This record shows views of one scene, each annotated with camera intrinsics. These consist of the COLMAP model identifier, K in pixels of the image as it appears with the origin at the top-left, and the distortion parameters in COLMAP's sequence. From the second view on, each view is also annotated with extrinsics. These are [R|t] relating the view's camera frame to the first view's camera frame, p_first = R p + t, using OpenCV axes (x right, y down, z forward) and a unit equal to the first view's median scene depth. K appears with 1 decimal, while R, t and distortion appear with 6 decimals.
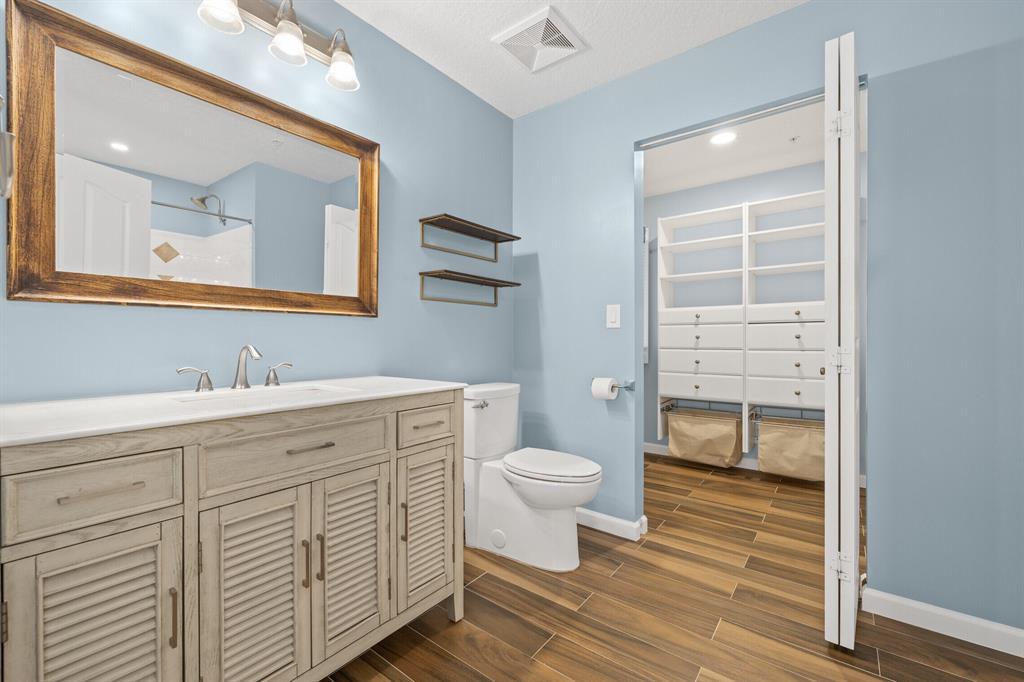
lens RADIAL K [[425.4, 0, 512.0], [0, 425.4, 341.0], [0, 0, 1]] dist [0.000537, 0.000520]
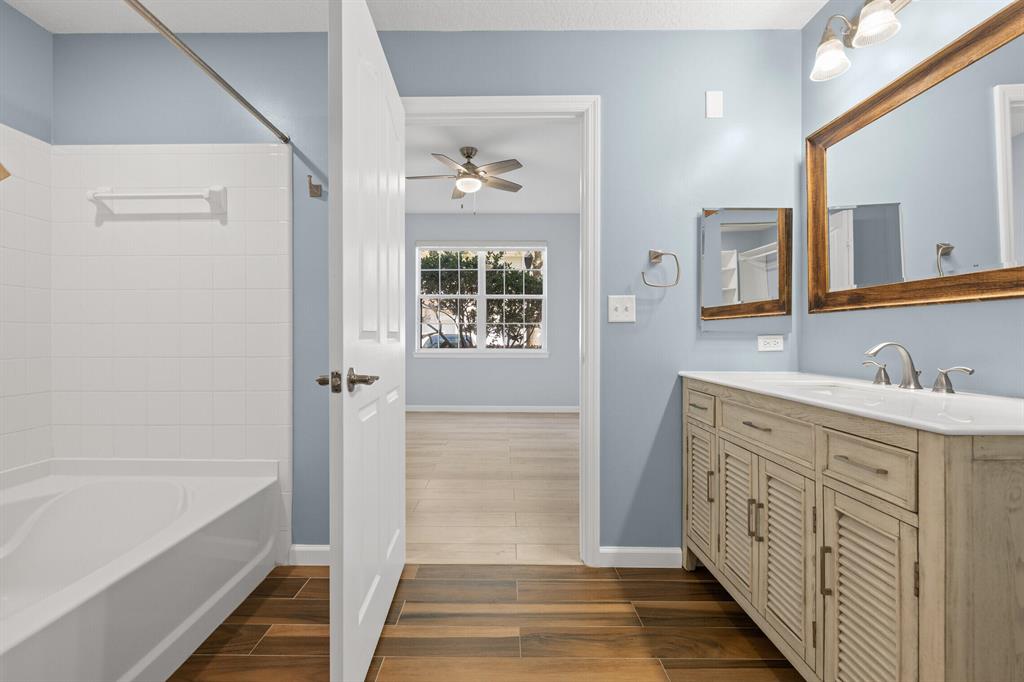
lens RADIAL K [[439.1, 0, 494.2], [0, 439.1, 339.0], [0, 0, 1]] dist [0.000902, 0.000224]
pose [[-0.802626, 0.003009, -0.596474, 0.684699], [-0.002663, 0.999959, 0.008628, -0.004091], [0.596476, 0.008513, -0.802586, 1.227119]]
